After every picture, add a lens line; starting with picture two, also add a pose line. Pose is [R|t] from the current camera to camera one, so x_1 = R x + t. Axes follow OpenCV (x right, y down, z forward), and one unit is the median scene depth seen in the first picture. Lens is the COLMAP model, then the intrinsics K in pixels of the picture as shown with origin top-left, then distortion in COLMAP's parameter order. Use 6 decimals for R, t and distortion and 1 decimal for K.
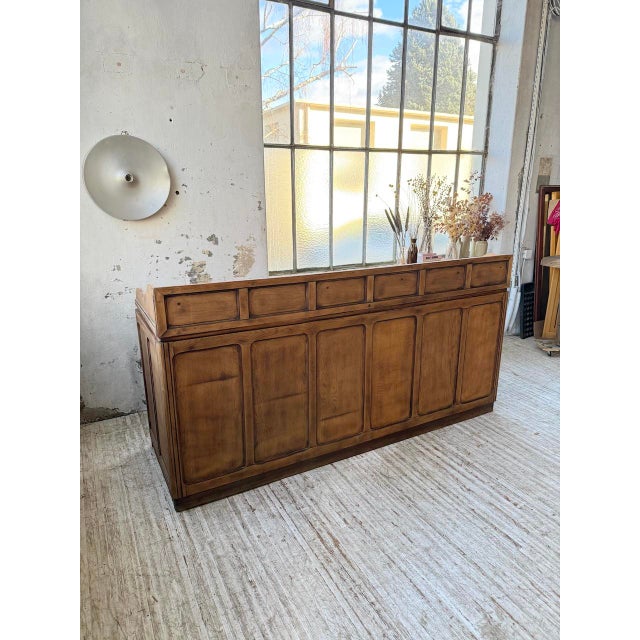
lens RADIAL K [[455.5, 0, 318.7], [0, 455.5, 318.1], [0, 0, 1]] dist [0.017499, -0.030183]
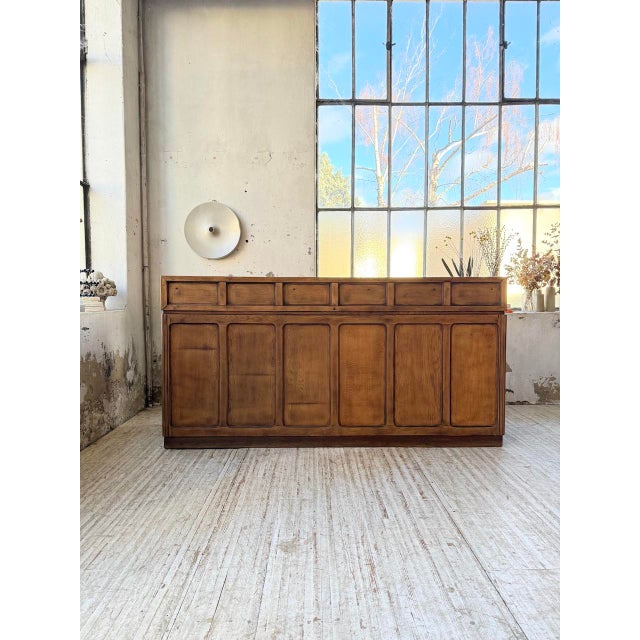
lens RADIAL K [[455.5, 0, 318.7], [0, 455.5, 318.1], [0, 0, 1]] dist [0.017499, -0.030183]
pose [[0.886138, 0.018241, -0.463062, 0.603924], [-0.125909, 0.971114, -0.202691, 0.233818], [0.445989, 0.237916, 0.862839, -0.032088]]
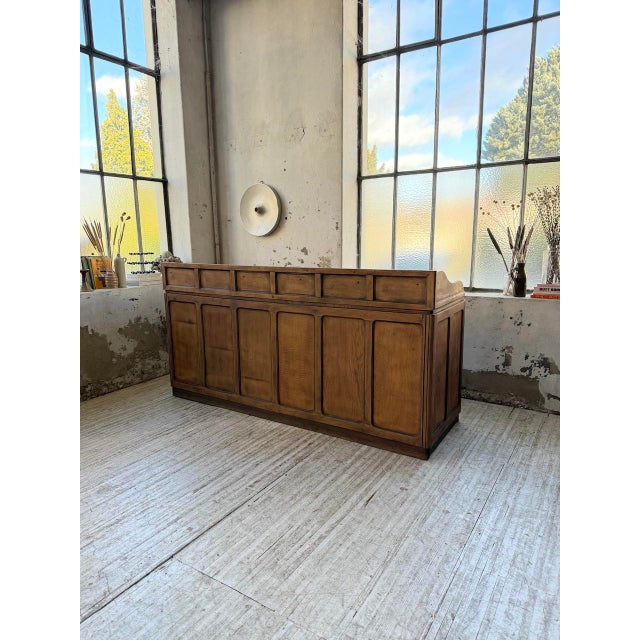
lens RADIAL K [[453.3, 0, 314.6], [0, 453.3, 320.1], [0, 0, 1]] dist [0.049707, -0.072520]
pose [[0.481060, 0.148381, -0.864039, 1.216451], [-0.228209, 0.972790, 0.040000, -0.038854], [0.846464, 0.177939, 0.501832, 0.466963]]
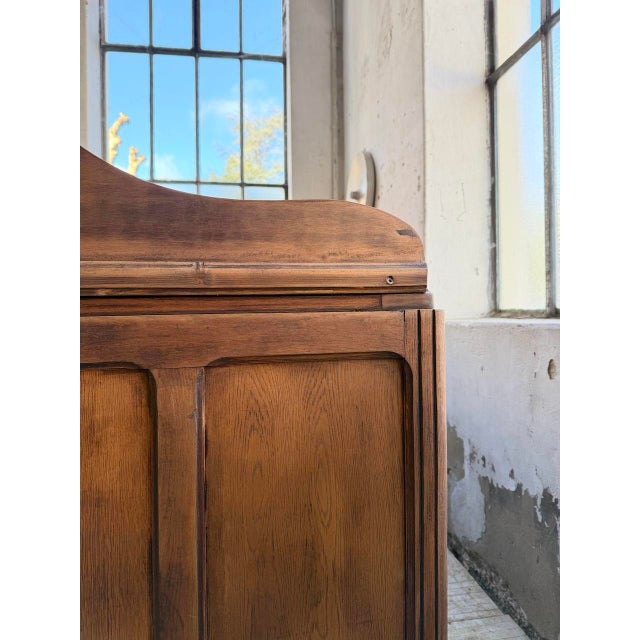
lens RADIAL K [[455.5, 0, 318.7], [0, 455.5, 318.1], [0, 0, 1]] dist [0.017499, -0.030183]
pose [[-0.327415, 0.014935, -0.944763, 0.600454], [-0.246013, 0.964042, 0.100497, -0.137240], [0.912292, 0.265328, -0.311968, 1.413214]]
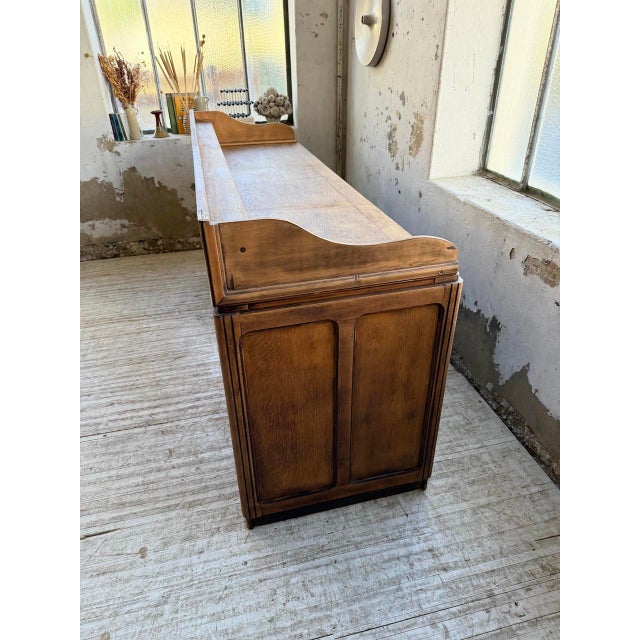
lens RADIAL K [[454.1, 0, 313.5], [0, 454.1, 322.7], [0, 0, 1]] dist [0.026123, -0.051920]
pose [[-0.264104, 0.502290, -0.823380, 0.830688], [-0.243800, 0.791201, 0.560859, -0.335760], [0.933172, 0.348865, -0.086501, 1.305263]]
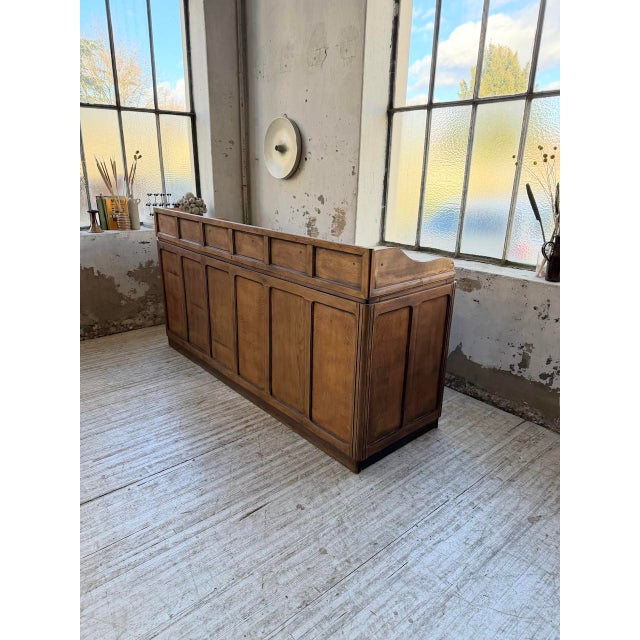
lens RADIAL K [[453.3, 0, 314.6], [0, 453.3, 320.1], [0, 0, 1]] dist [0.049707, -0.072520]
pose [[0.204956, 0.312088, -0.927682, 1.185967], [-0.283060, 0.926202, 0.249052, -0.210678], [0.936947, 0.211545, 0.278171, 0.885347]]
